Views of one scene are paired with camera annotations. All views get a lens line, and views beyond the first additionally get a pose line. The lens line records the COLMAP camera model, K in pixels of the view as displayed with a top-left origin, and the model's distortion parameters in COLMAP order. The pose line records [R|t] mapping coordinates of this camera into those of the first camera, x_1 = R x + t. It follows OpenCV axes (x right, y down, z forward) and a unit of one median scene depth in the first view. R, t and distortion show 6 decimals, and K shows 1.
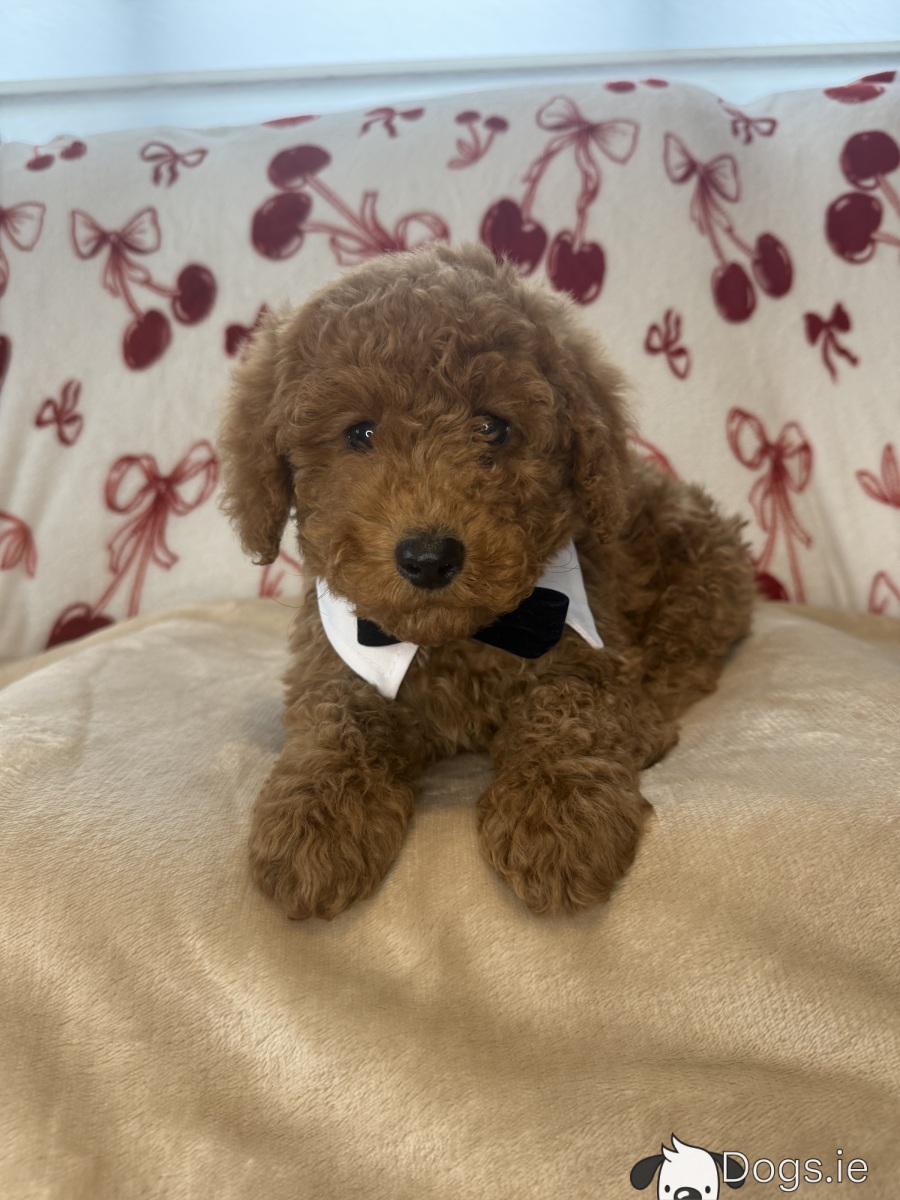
lens RADIAL K [[811.4, 0, 467.6], [0, 811.4, 608.9], [0, 0, 1]] dist [-0.017131, -0.008756]
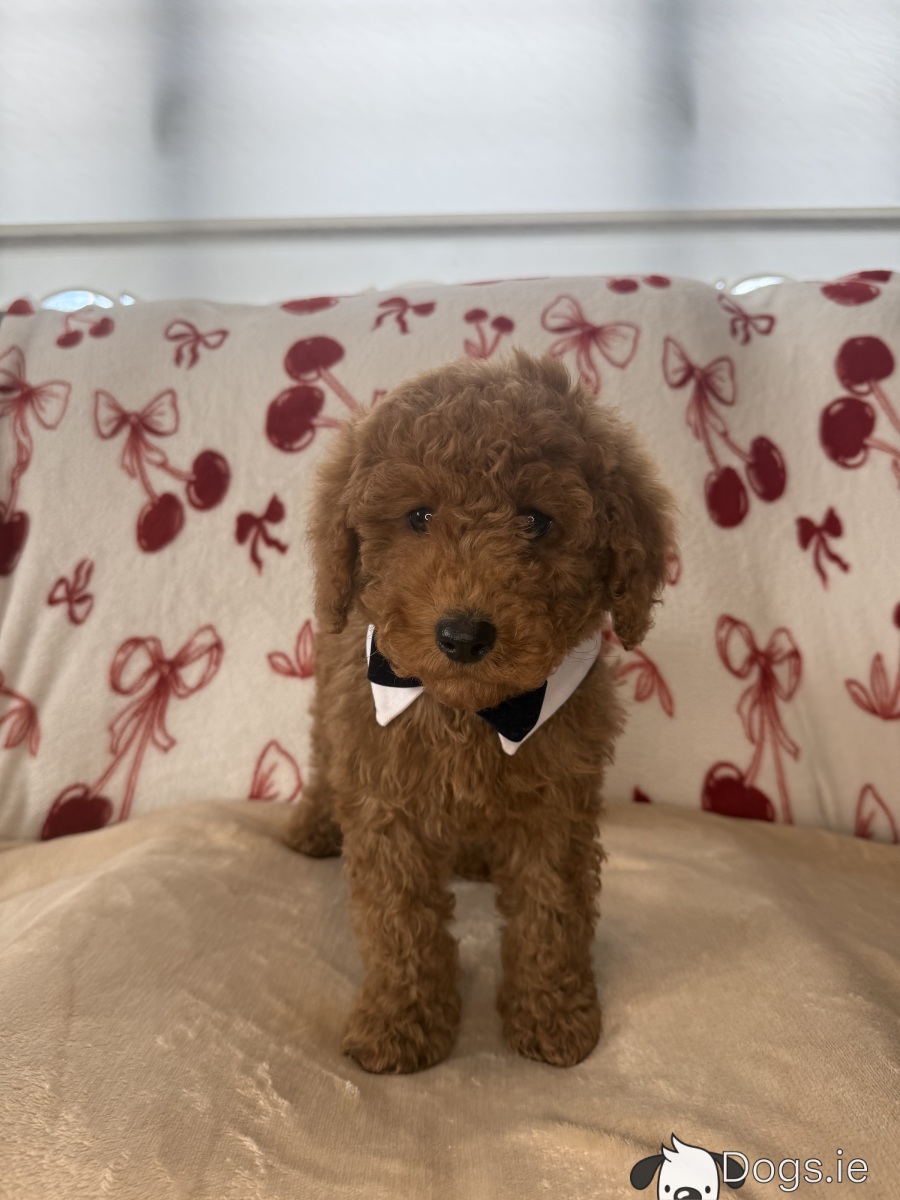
lens RADIAL K [[811.4, 0, 461.2], [0, 811.4, 603.9], [0, 0, 1]] dist [-0.017131, -0.008756]
pose [[0.999149, 0.035574, -0.020879, 0.016828], [-0.036952, 0.996876, -0.069802, -0.170628], [0.018331, 0.070514, 0.997342, -0.026461]]
